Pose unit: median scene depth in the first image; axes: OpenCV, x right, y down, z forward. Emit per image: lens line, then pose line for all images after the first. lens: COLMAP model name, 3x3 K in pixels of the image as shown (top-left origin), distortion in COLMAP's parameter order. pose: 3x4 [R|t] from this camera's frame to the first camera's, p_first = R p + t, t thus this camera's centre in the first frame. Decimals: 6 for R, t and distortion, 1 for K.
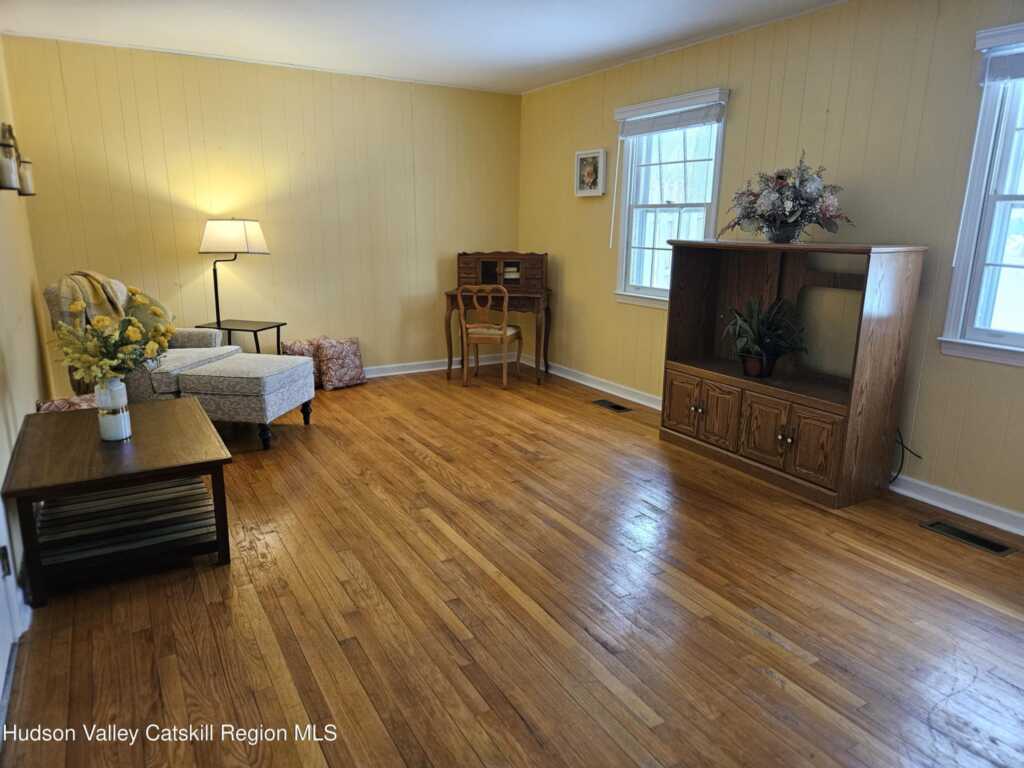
lens RADIAL K [[685.0, 0, 508.5], [0, 685.0, 387.4], [0, 0, 1]] dist [0.080164, -0.066690]
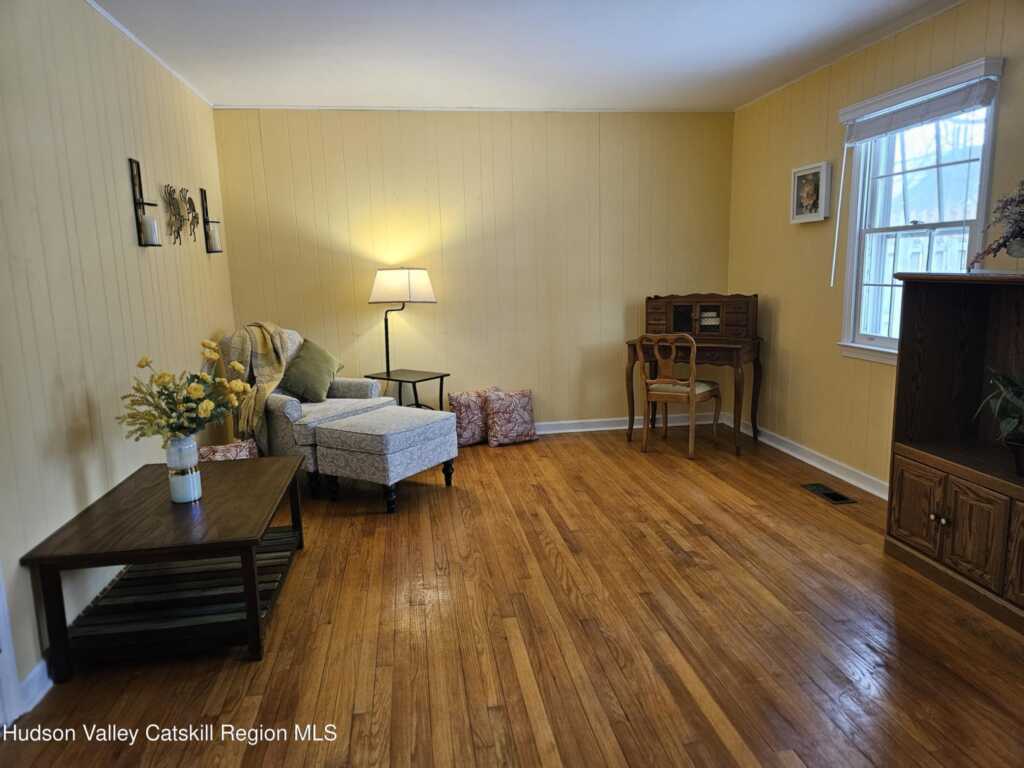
lens RADIAL K [[685.0, 0, 508.5], [0, 685.0, 387.4], [0, 0, 1]] dist [0.080164, -0.066690]
pose [[0.928412, 0.031118, -0.370248, 0.114762], [-0.054155, 0.997178, -0.051988, -0.033301], [0.367585, 0.068318, 0.927477, 0.172276]]
